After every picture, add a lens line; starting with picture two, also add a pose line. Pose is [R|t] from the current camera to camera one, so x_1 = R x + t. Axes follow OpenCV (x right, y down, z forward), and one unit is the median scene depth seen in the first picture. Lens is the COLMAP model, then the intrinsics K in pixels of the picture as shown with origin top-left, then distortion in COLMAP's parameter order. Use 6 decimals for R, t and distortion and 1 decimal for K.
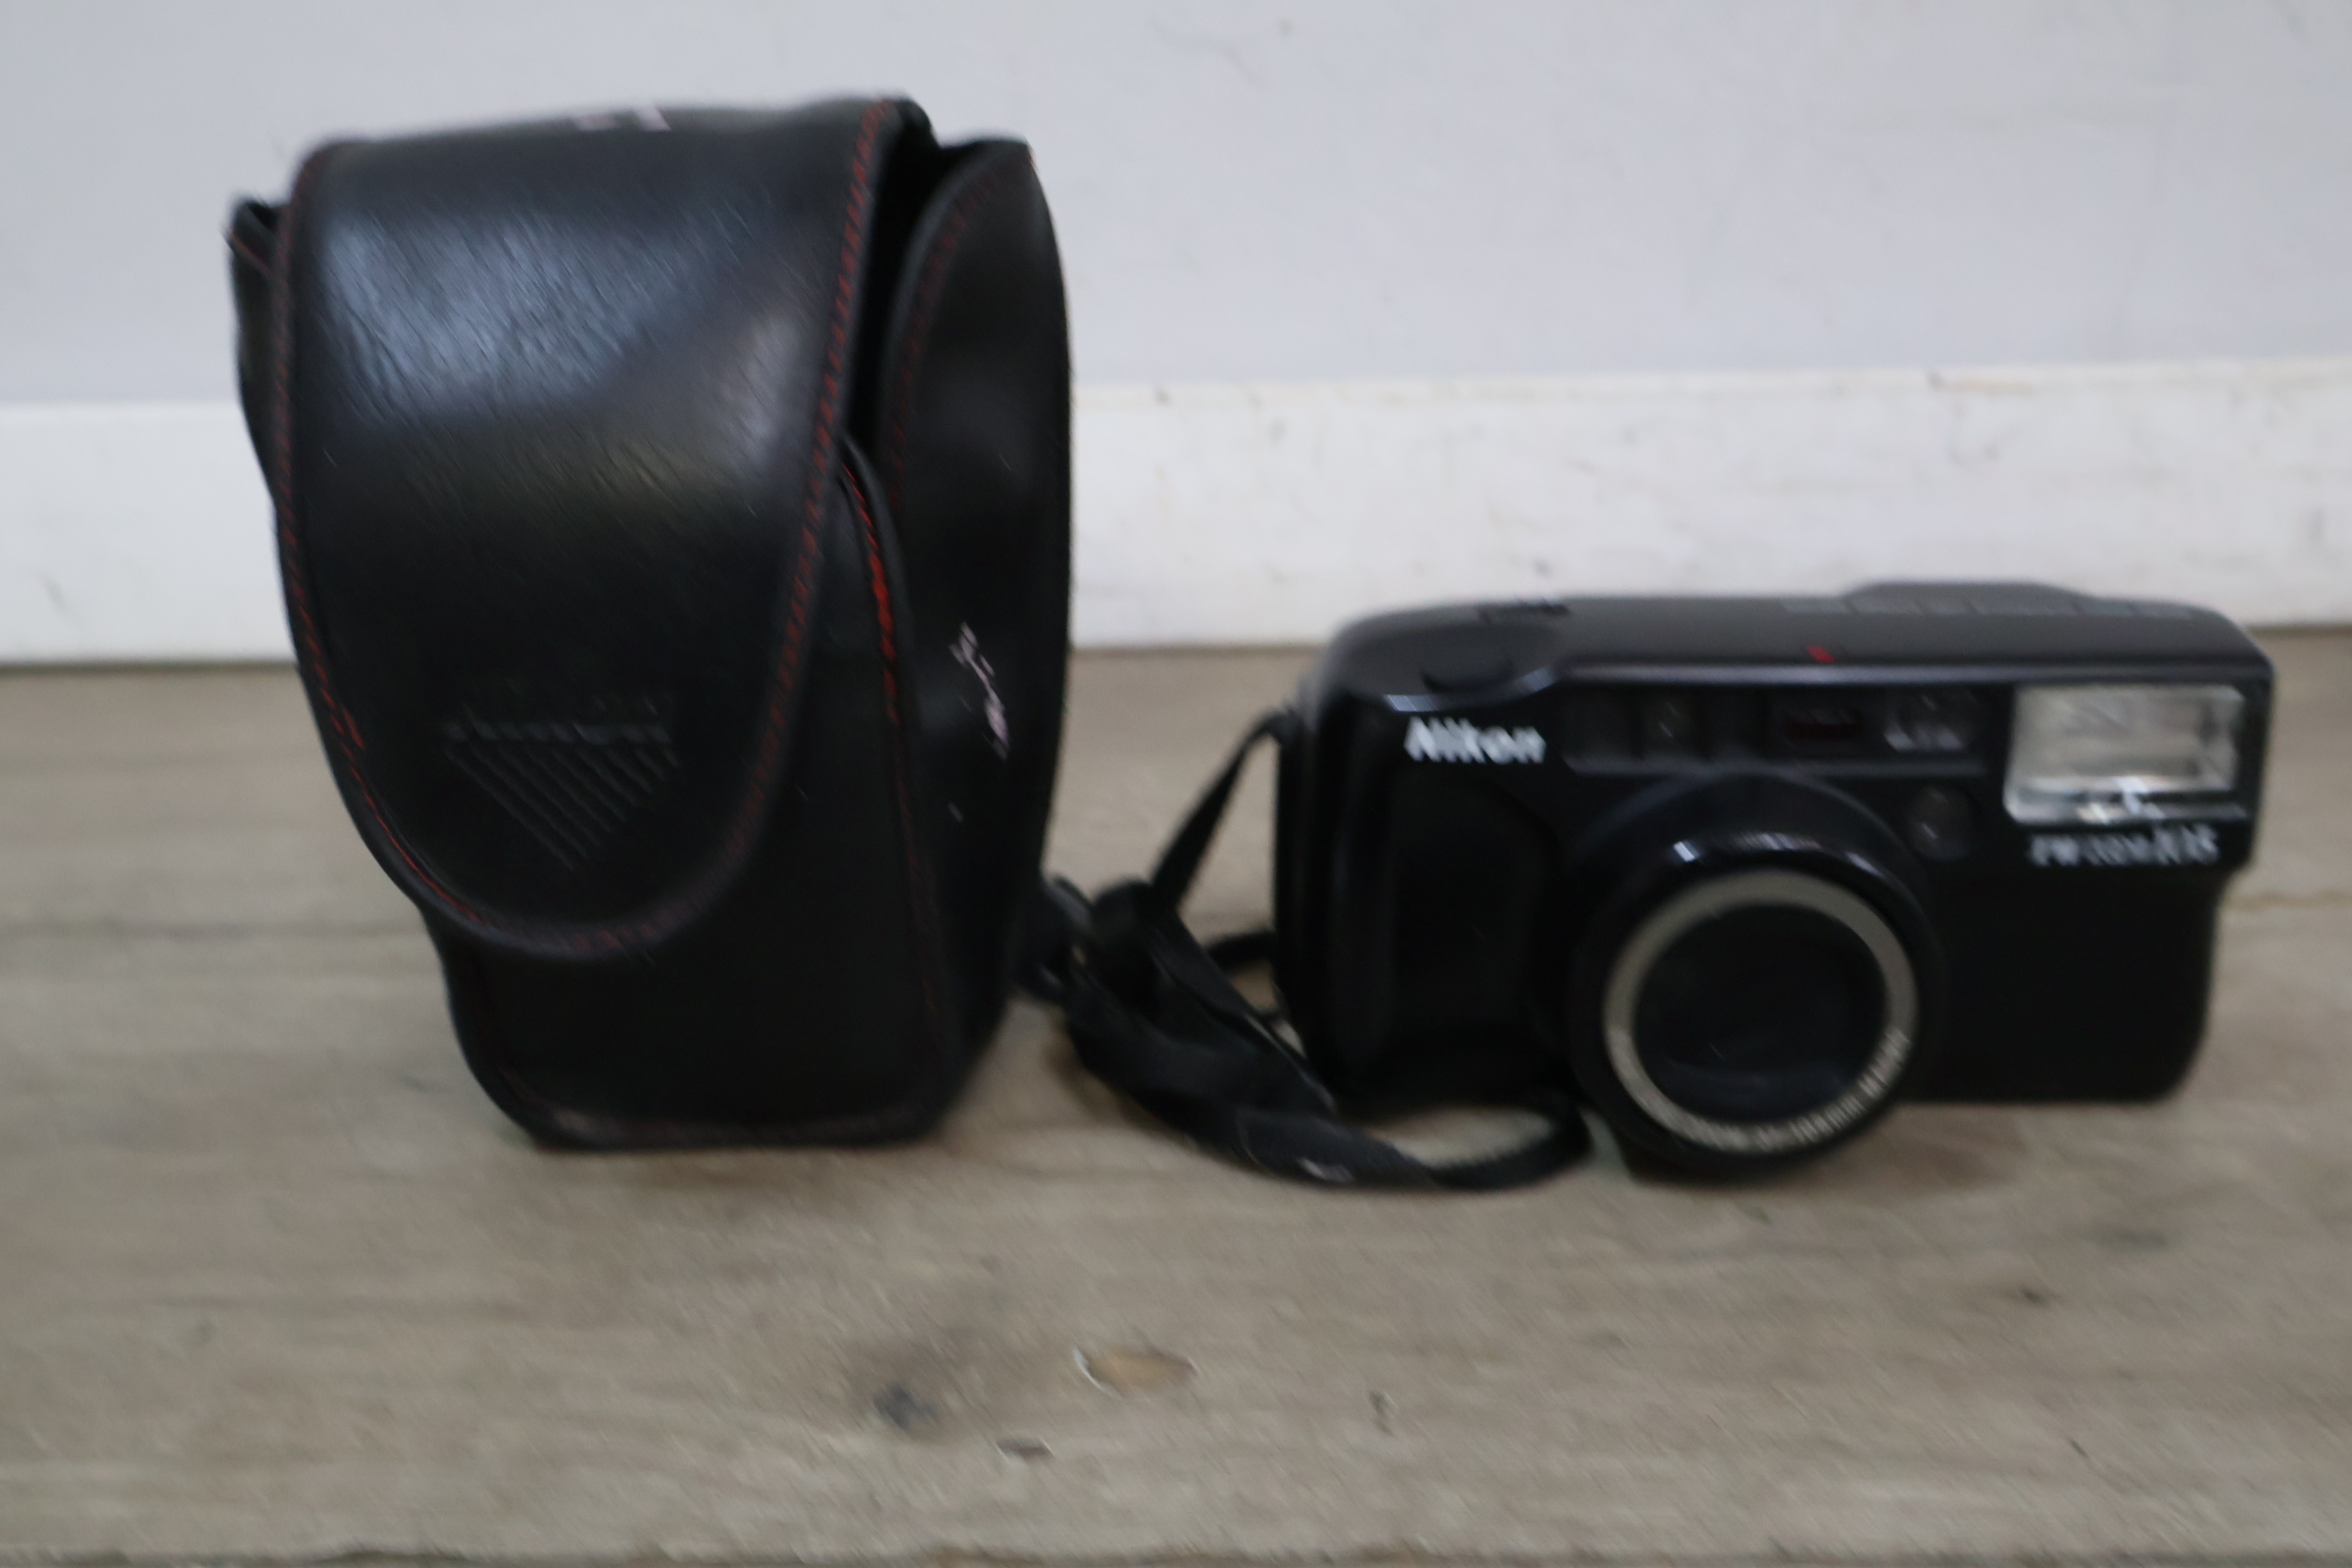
lens RADIAL K [[2390.9, 0, 1180.2], [0, 2390.9, 768.5], [0, 0, 1]] dist [0.000264, 0.001884]
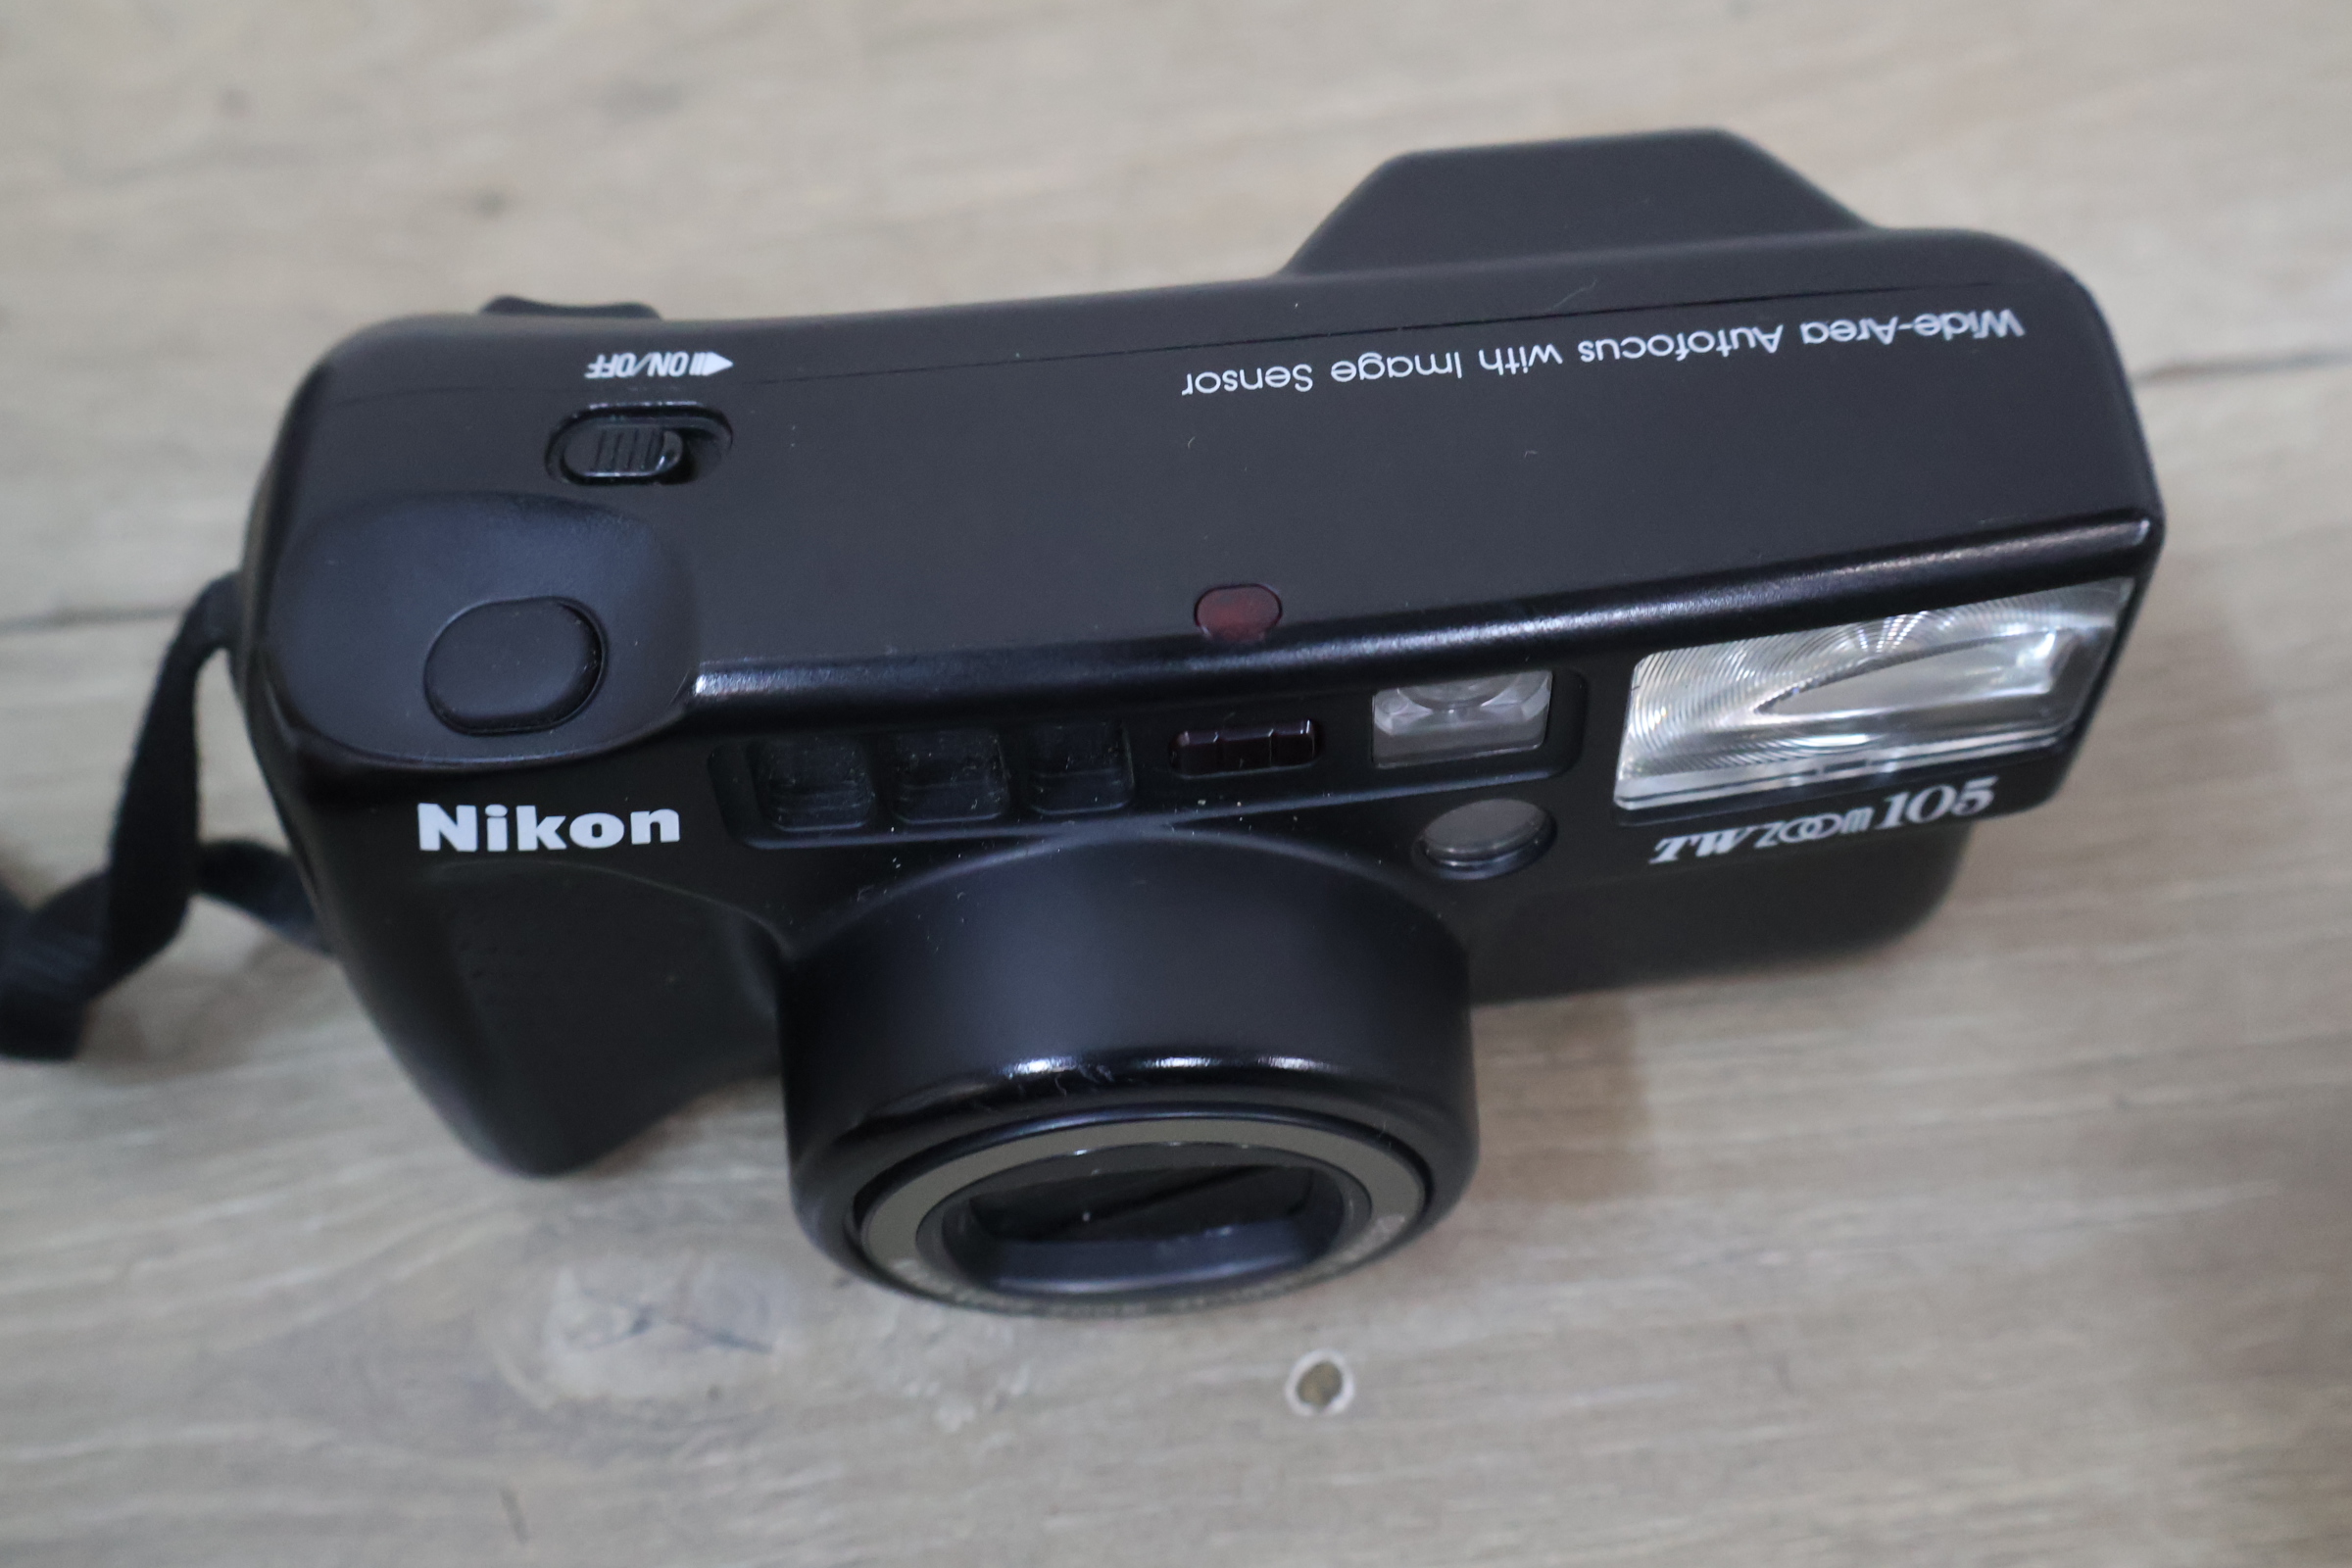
lens RADIAL K [[2403.8, 0, 1186.1], [0, 2403.8, 781.4], [0, 0, 1]] dist [0.006036, -0.015313]
pose [[0.992073, -0.118829, 0.040868, 0.249622], [0.066830, 0.774351, 0.629217, -0.340575], [-0.106415, -0.621498, 0.776154, 0.649772]]
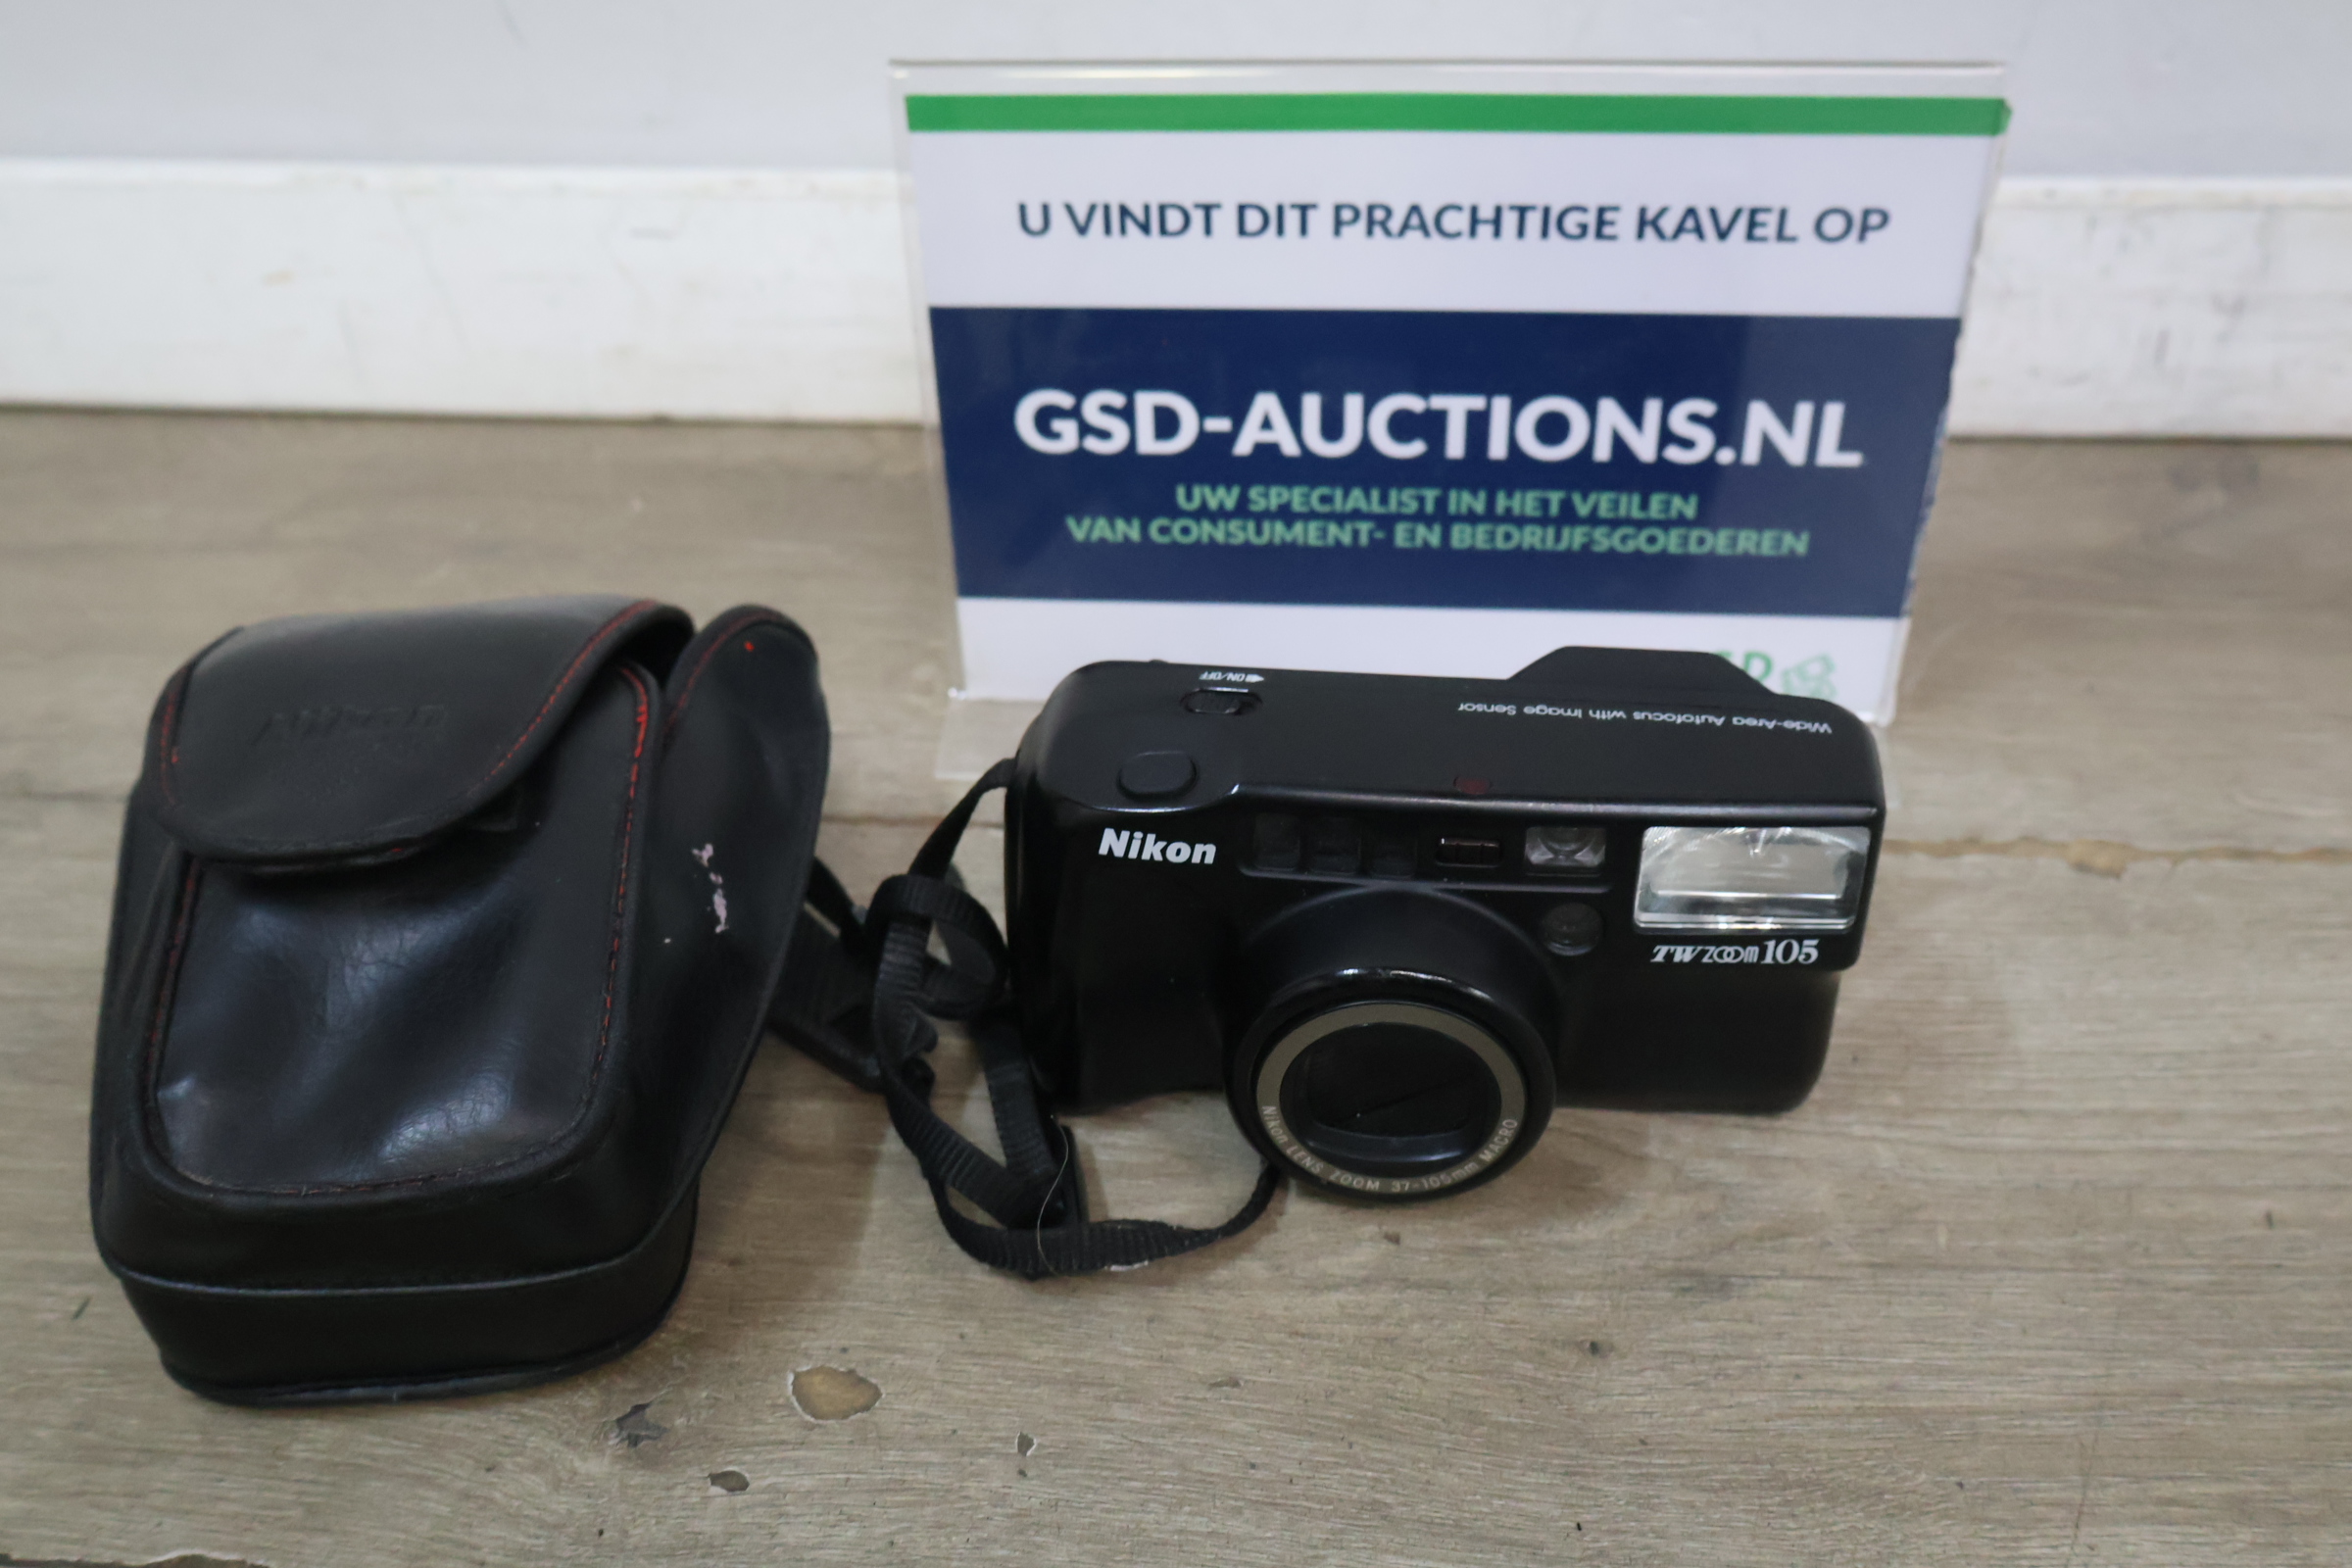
lens RADIAL K [[2390.9, 0, 1180.2], [0, 2390.9, 768.5], [0, 0, 1]] dist [0.000264, 0.001884]
pose [[0.999028, 0.031348, -0.030992, 0.178349], [-0.020856, 0.955515, 0.294204, -0.398799], [0.038836, -0.293271, 0.955240, -0.056566]]
